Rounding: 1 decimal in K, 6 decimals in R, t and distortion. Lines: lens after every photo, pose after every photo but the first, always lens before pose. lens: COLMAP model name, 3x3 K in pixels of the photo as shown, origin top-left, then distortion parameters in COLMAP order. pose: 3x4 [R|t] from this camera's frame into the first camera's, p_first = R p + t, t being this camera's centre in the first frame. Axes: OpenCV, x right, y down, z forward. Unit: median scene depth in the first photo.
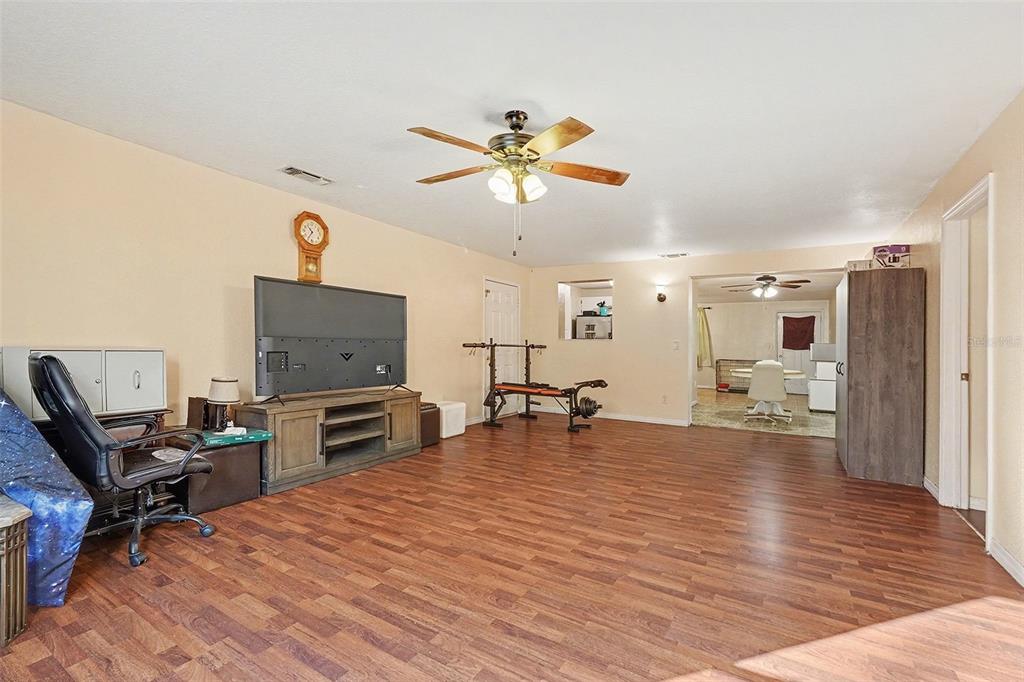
lens RADIAL K [[457.9, 0, 508.8], [0, 457.9, 339.0], [0, 0, 1]] dist [-0.009360, 0.001961]
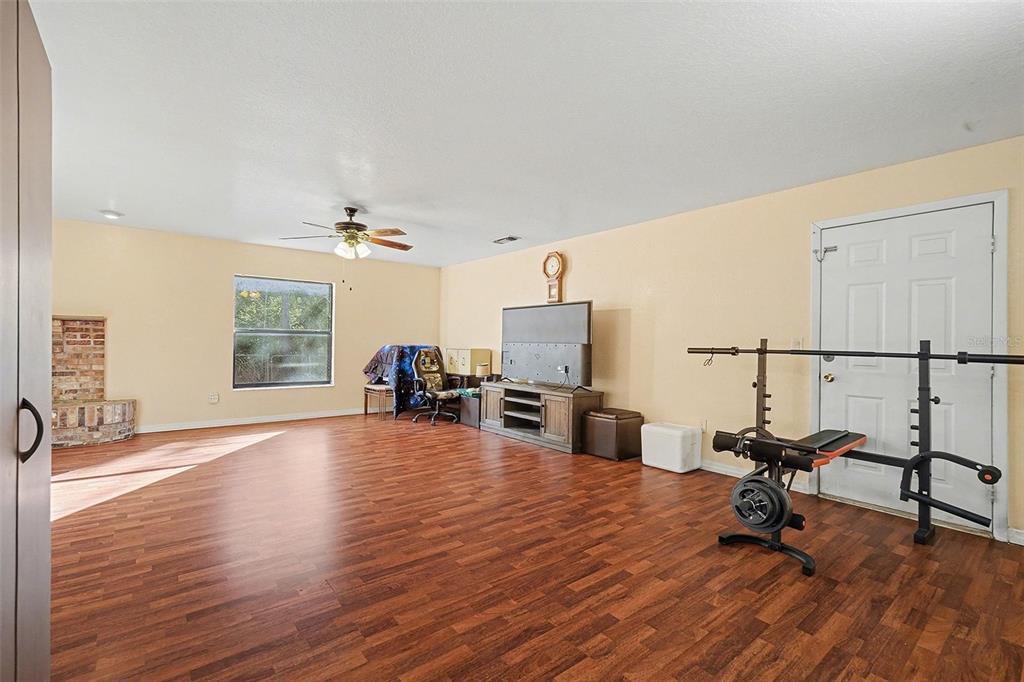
lens RADIAL K [[457.9, 0, 518.2], [0, 457.9, 337.5], [0, 0, 1]] dist [-0.009360, 0.001961]
pose [[-0.317432, -0.034940, -0.947637, 1.238137], [-0.011550, 0.999389, -0.032979, 0.038593], [0.948211, 0.000477, -0.317642, 1.831338]]
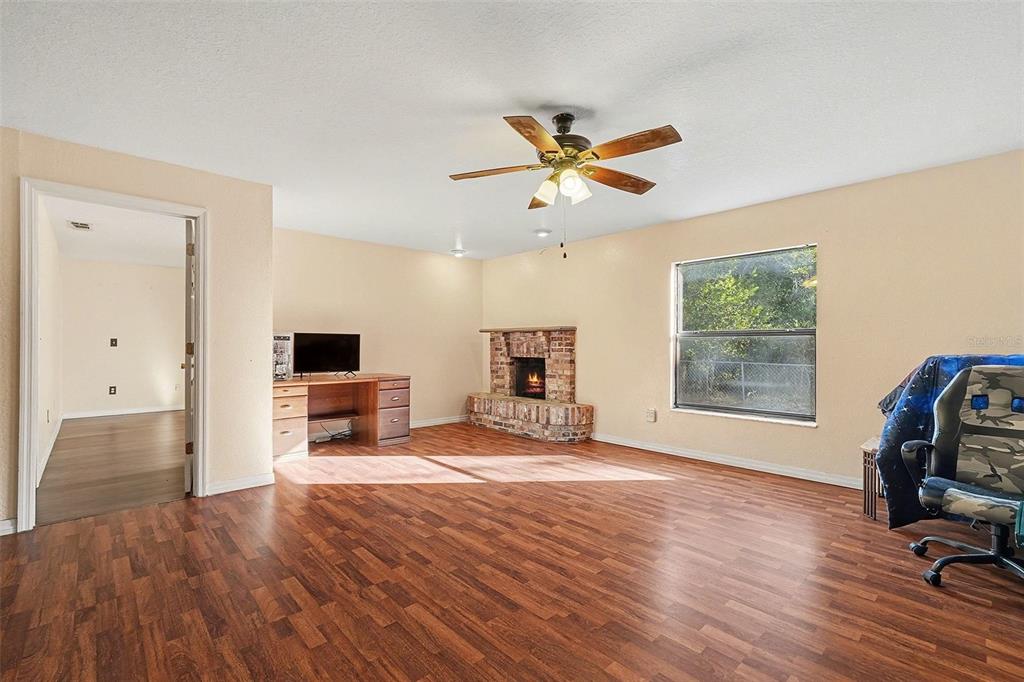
lens RADIAL K [[457.9, 0, 507.0], [0, 457.9, 343.5], [0, 0, 1]] dist [-0.009360, 0.001961]
pose [[-0.962335, -0.019783, 0.271146, -0.109741], [-0.022585, 0.999719, -0.007216, 0.012733], [-0.270927, -0.013068, -0.962511, 1.695780]]
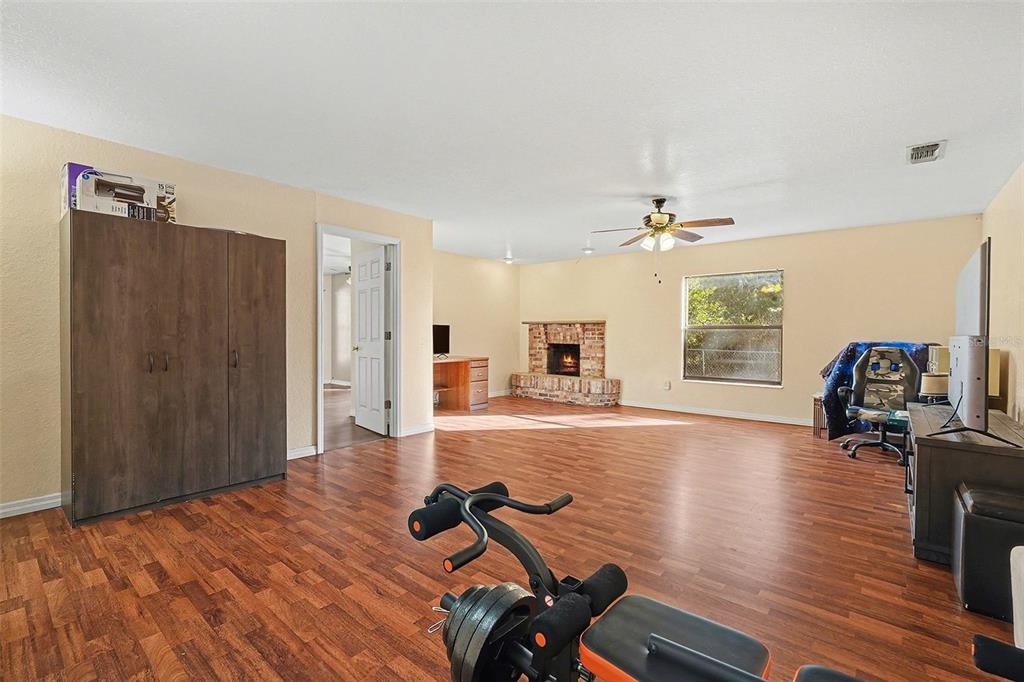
lens RADIAL K [[465.1, 0, 503.1], [0, 465.1, 342.4], [0, 0, 1]] dist [-0.012644, 0.000552]
pose [[-0.987653, -0.029465, 0.153863, 0.280503], [-0.027931, 0.999536, 0.012121, 0.027548], [-0.154149, 0.007674, -0.988018, 2.382142]]
